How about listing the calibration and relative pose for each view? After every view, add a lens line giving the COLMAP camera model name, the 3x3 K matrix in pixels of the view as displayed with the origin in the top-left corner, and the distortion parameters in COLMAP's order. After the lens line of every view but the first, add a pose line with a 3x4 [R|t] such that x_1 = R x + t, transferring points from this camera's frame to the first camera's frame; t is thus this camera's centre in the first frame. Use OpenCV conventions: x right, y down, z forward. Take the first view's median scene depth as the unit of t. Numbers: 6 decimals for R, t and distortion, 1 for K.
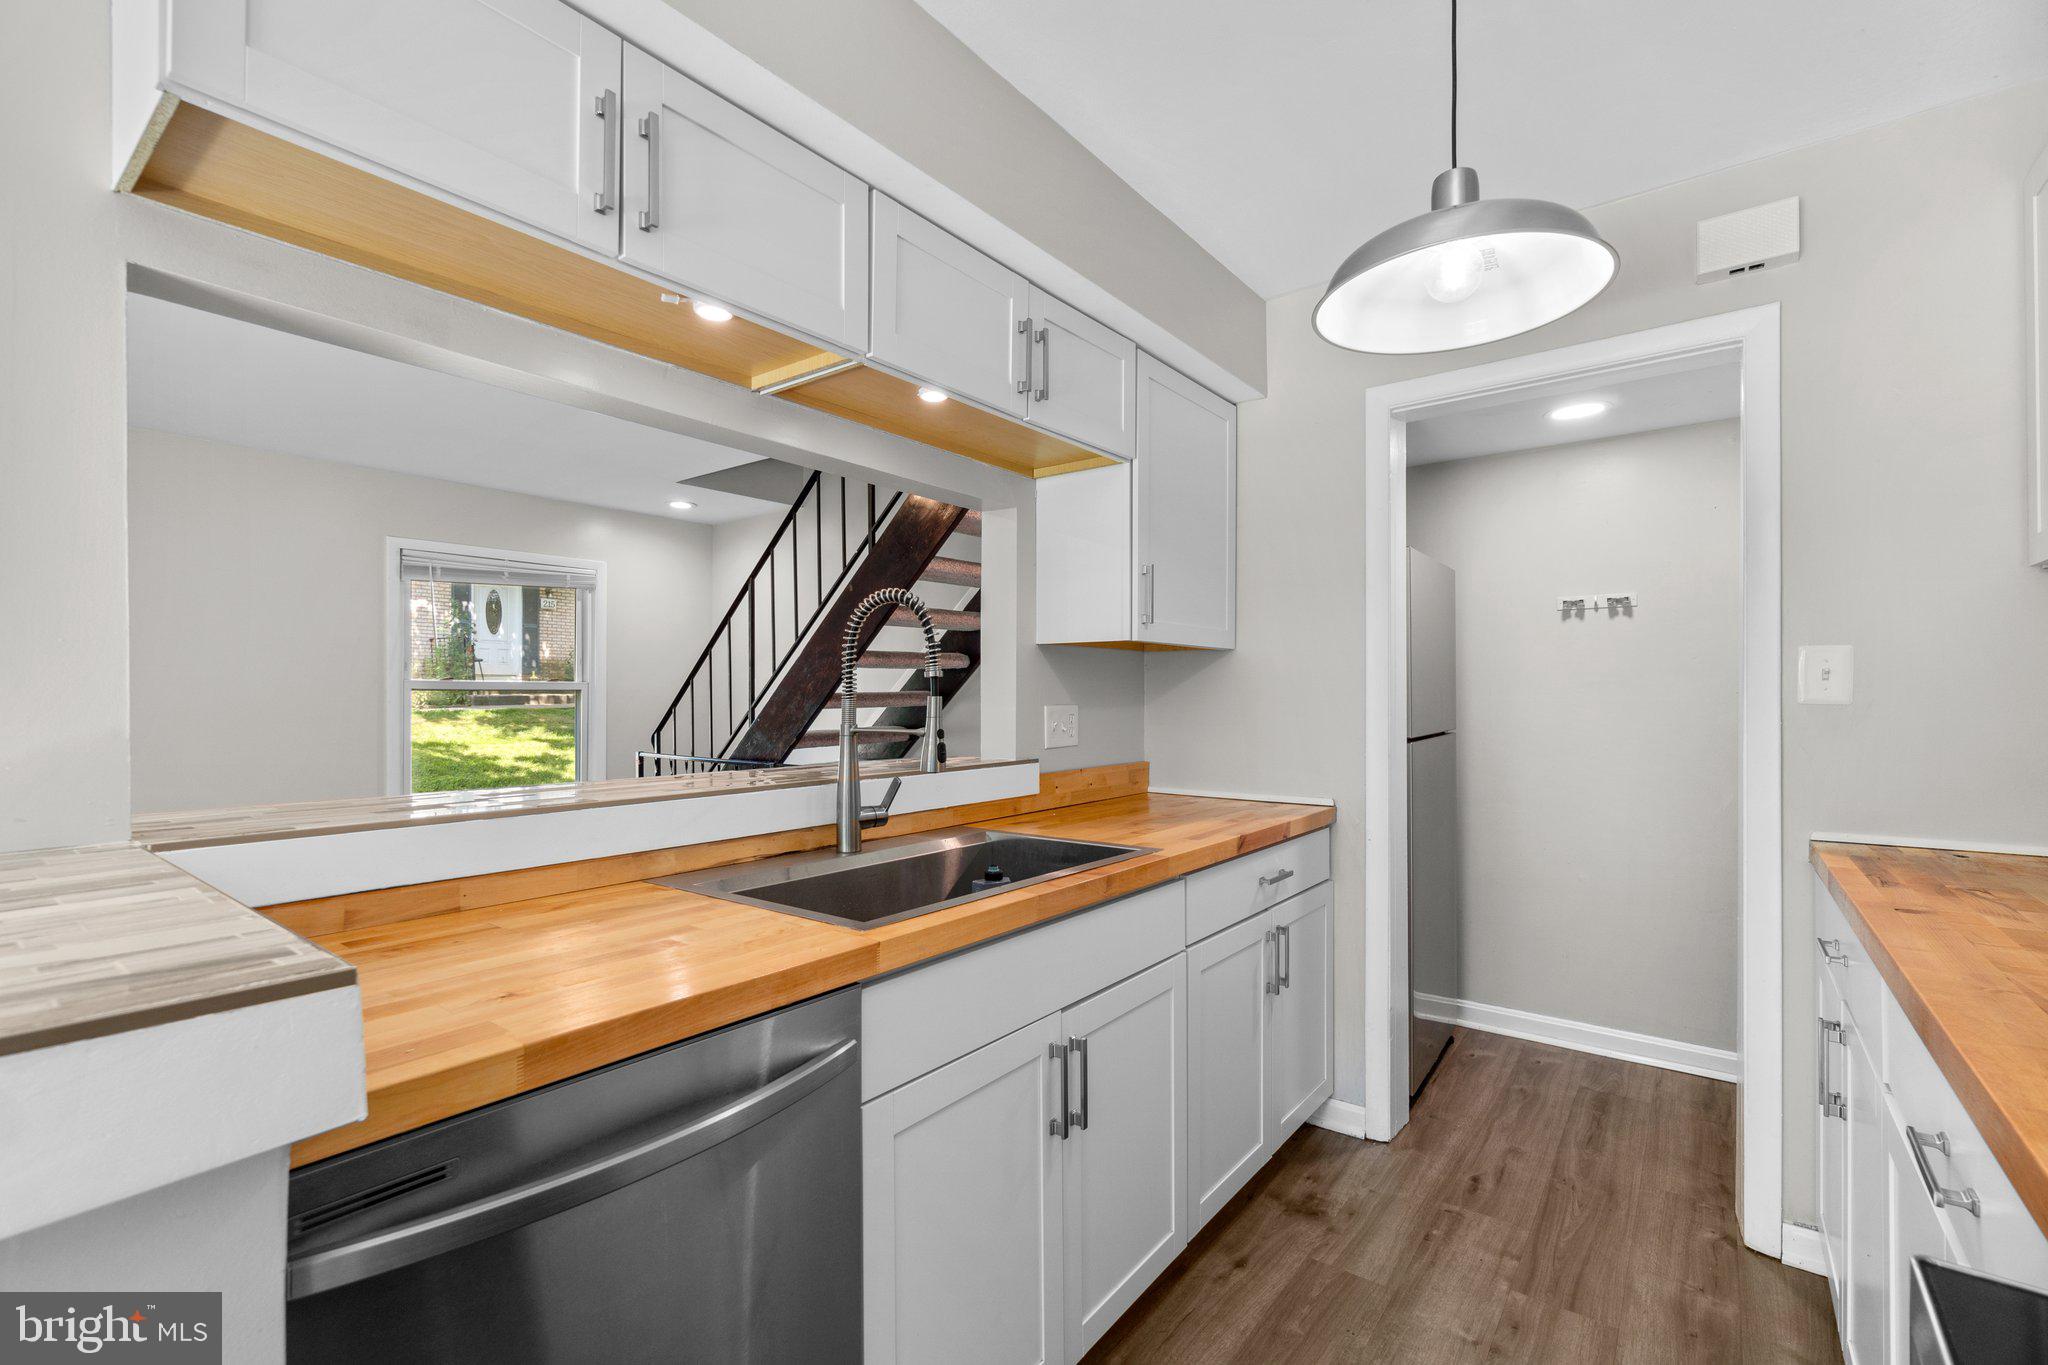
lens RADIAL K [[899.5, 0, 1009.7], [0, 899.5, 694.4], [0, 0, 1]] dist [-0.002180, 0.001946]
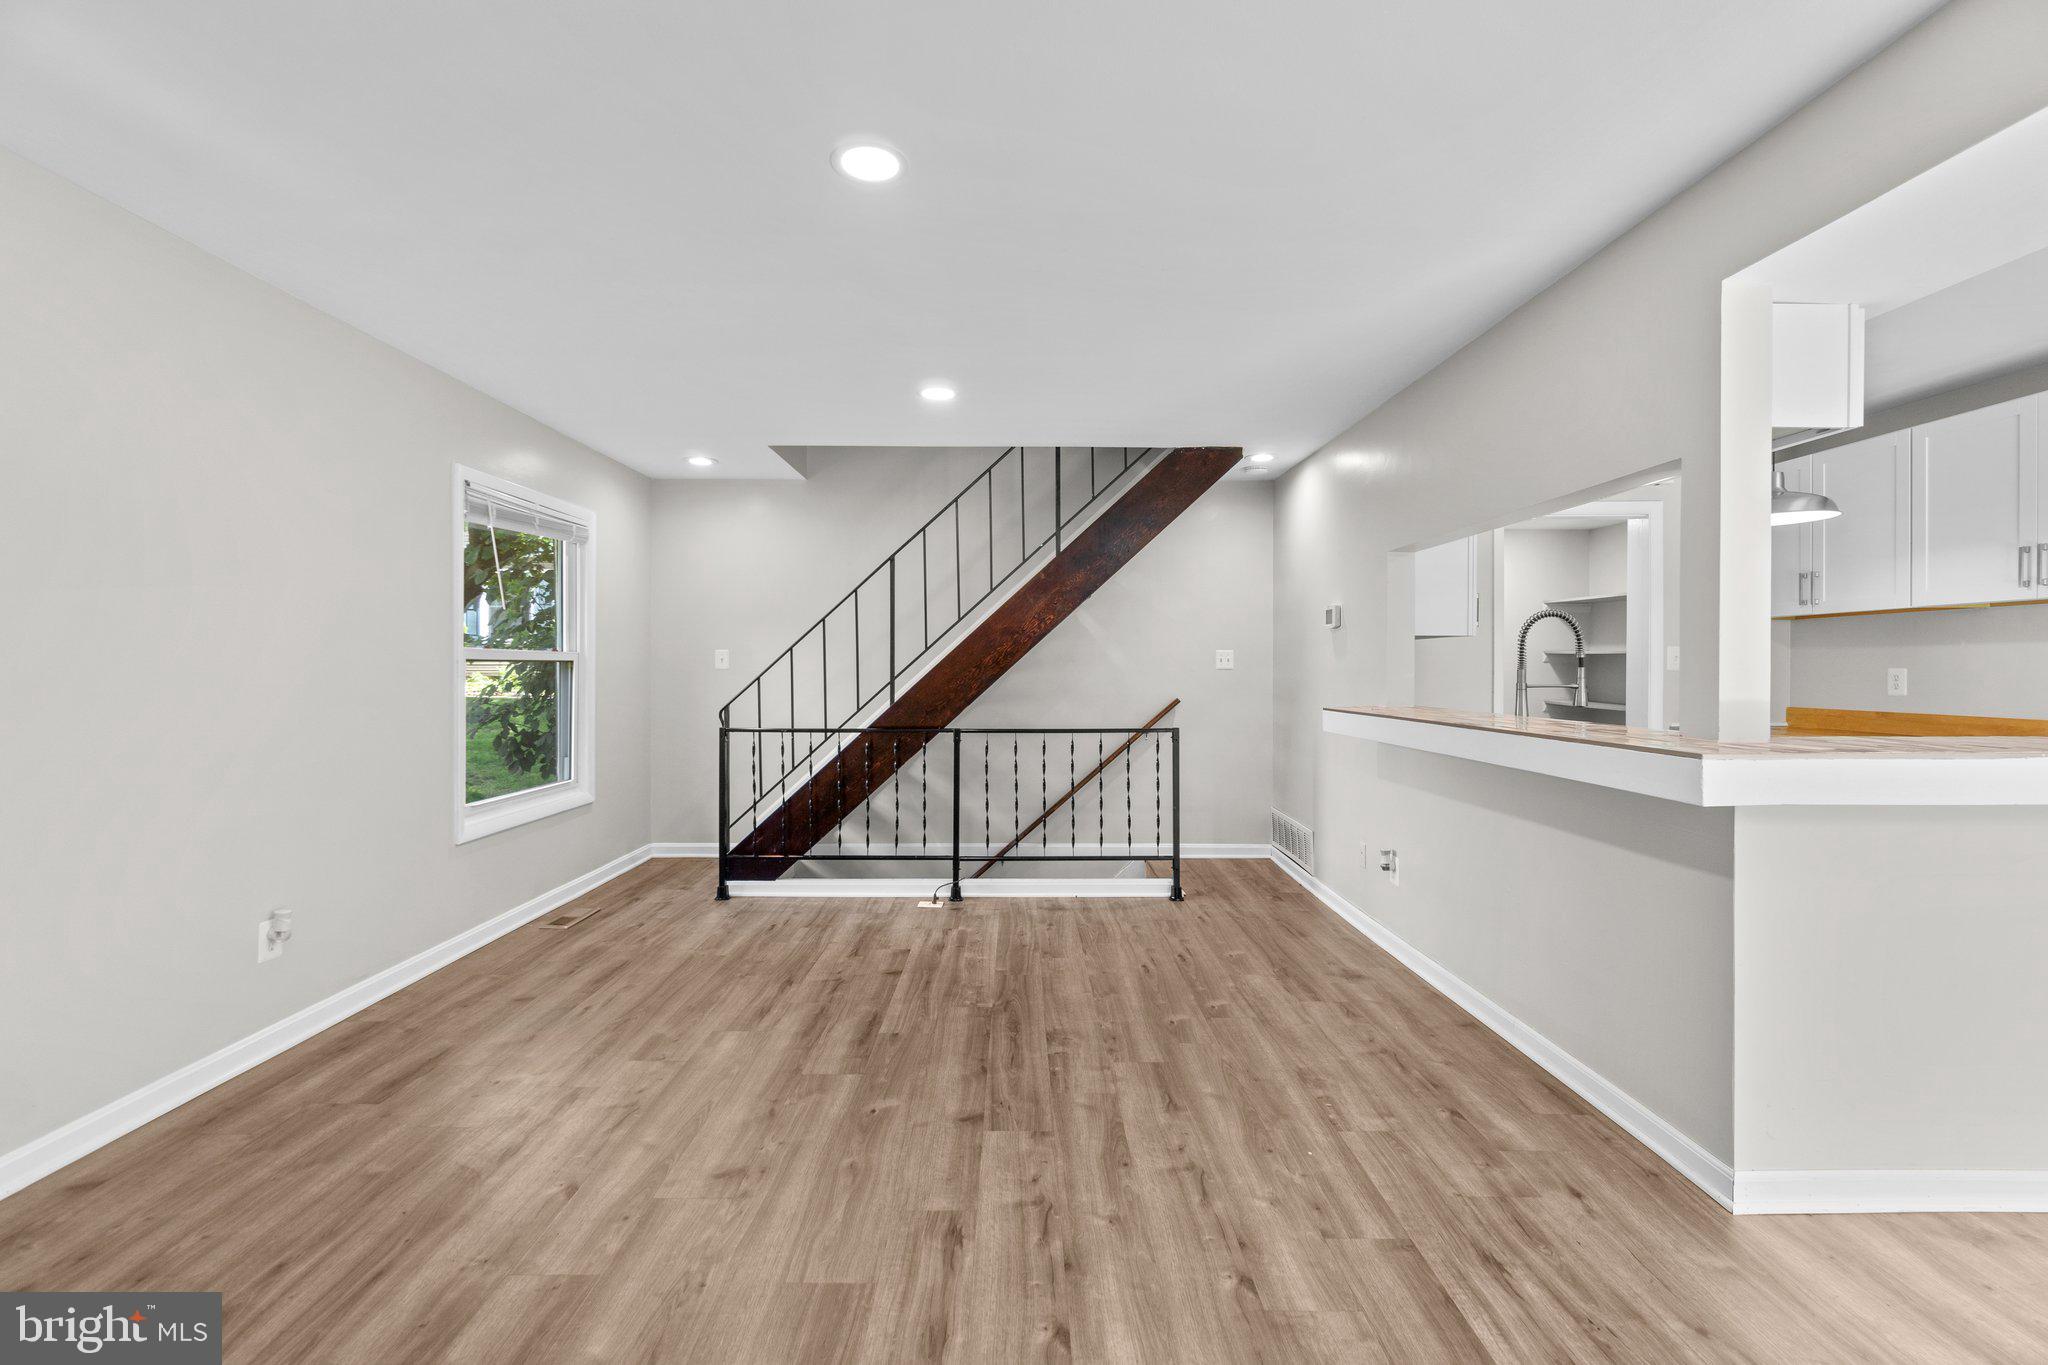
lens RADIAL K [[899.5, 0, 1025.4], [0, 899.5, 662.1], [0, 0, 1]] dist [-0.002180, 0.001946]
pose [[0.777706, 0.002794, 0.628622, -1.704510], [0.000168, 0.999989, -0.004652, 0.000199], [-0.628628, 0.003724, 0.777697, 0.187673]]
